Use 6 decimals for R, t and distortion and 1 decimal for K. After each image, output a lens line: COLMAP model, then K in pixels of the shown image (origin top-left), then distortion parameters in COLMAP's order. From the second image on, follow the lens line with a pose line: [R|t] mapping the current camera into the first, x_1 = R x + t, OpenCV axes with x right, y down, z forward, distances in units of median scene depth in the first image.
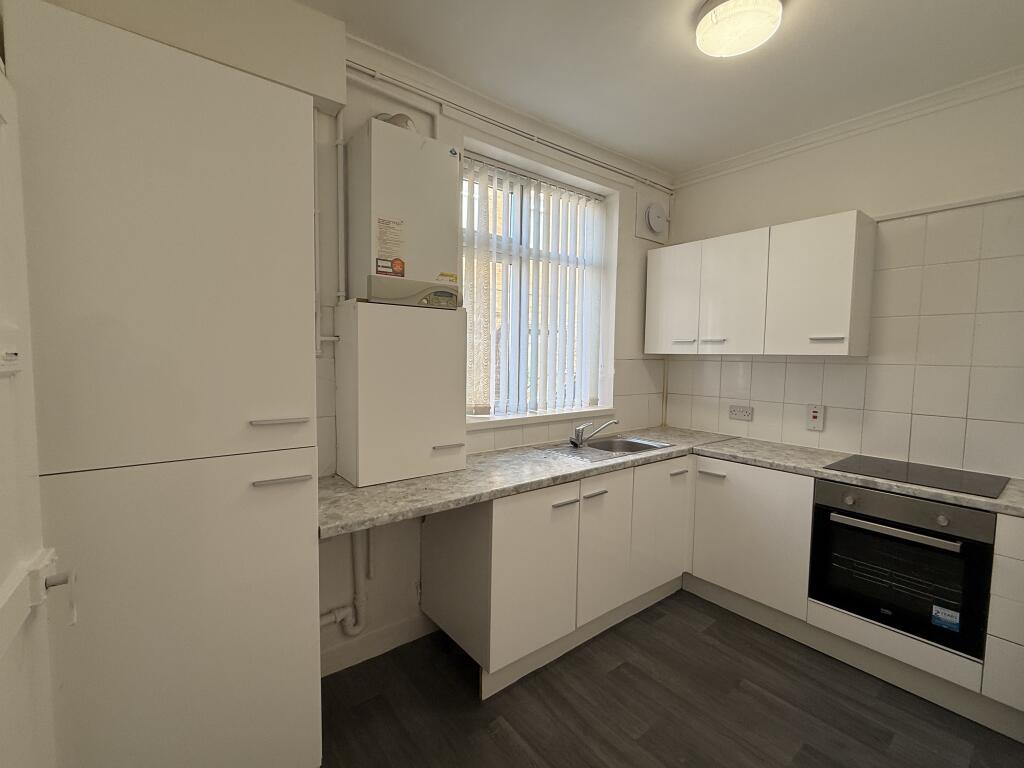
lens RADIAL K [[455.5, 0, 512.0], [0, 455.5, 384.0], [0, 0, 1]] dist [-0.000130, 0.000671]
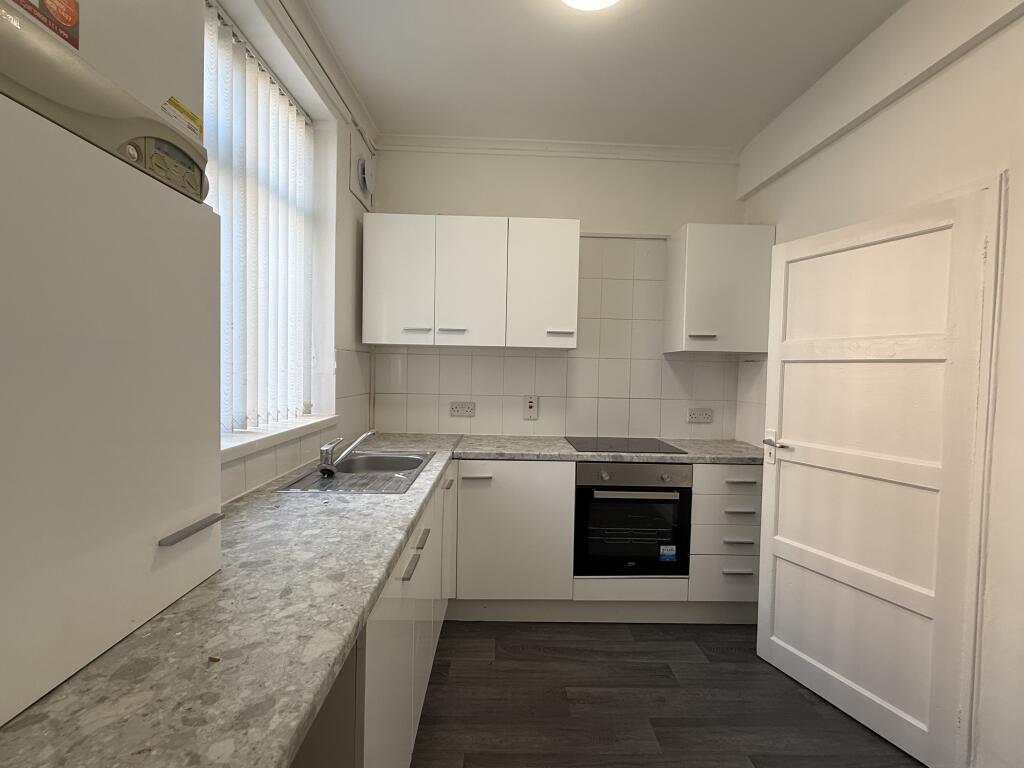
lens RADIAL K [[455.5, 0, 512.0], [0, 455.5, 384.0], [0, 0, 1]] dist [-0.000130, 0.000671]
pose [[0.606136, -0.028005, 0.794868, -0.251919], [0.038327, 0.999247, 0.005979, 0.012444], [-0.794437, 0.026841, 0.606753, 0.448038]]
